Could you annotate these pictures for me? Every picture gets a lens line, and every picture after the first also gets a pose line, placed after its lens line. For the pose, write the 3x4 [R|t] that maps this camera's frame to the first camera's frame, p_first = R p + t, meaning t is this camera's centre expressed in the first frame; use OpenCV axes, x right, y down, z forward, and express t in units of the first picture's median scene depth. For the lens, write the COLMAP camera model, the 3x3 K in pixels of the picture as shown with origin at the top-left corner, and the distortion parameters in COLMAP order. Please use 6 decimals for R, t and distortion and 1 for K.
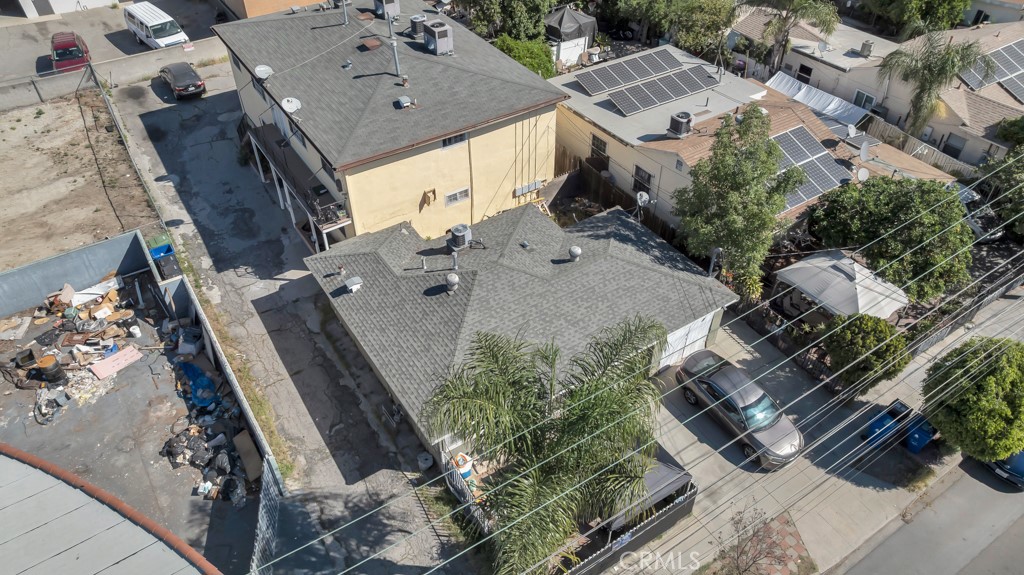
lens RADIAL K [[720.4, 0, 513.7], [0, 720.4, 283.1], [0, 0, 1]] dist [-0.036583, 0.048179]
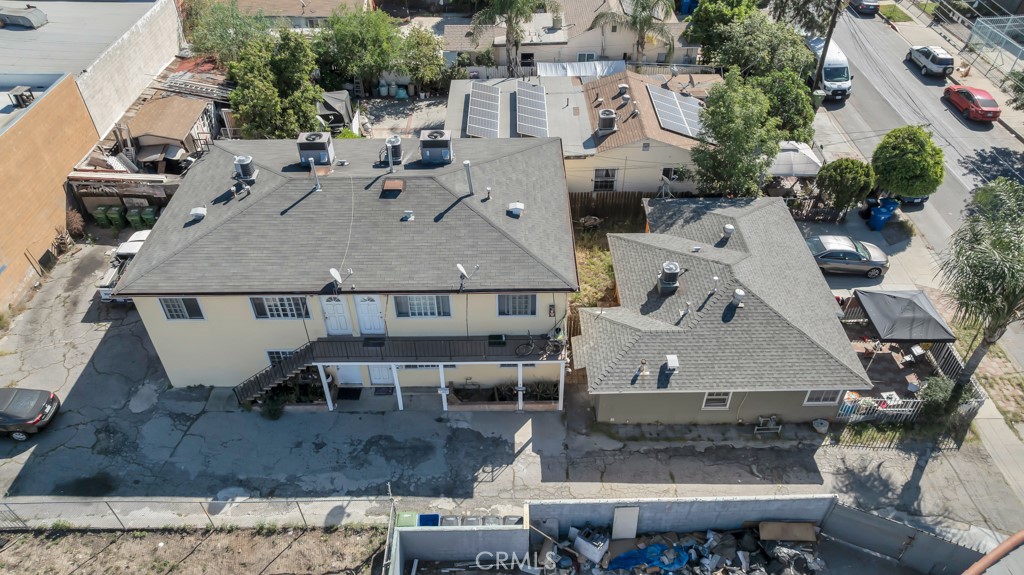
lens RADIAL K [[720.4, 0, 514.1], [0, 720.4, 284.9], [0, 0, 1]] dist [-0.036583, 0.048179]
pose [[0.540504, -0.555558, 0.631831, -0.768142], [0.558330, 0.798638, 0.224601, -0.365472], [-0.629383, 0.231373, 0.741851, 0.300663]]
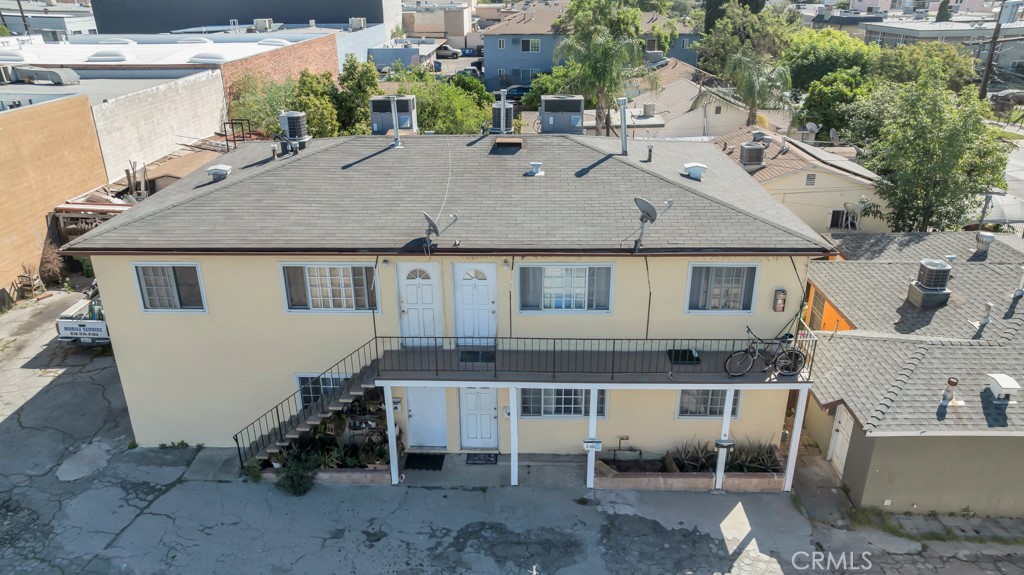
lens RADIAL K [[720.4, 0, 514.5], [0, 720.4, 284.4], [0, 0, 1]] dist [-0.036583, 0.048179]
pose [[0.562968, -0.331749, 0.756974, -0.711757], [0.550262, 0.833842, -0.043798, -0.215121], [-0.616667, 0.441191, 0.651976, 0.690264]]
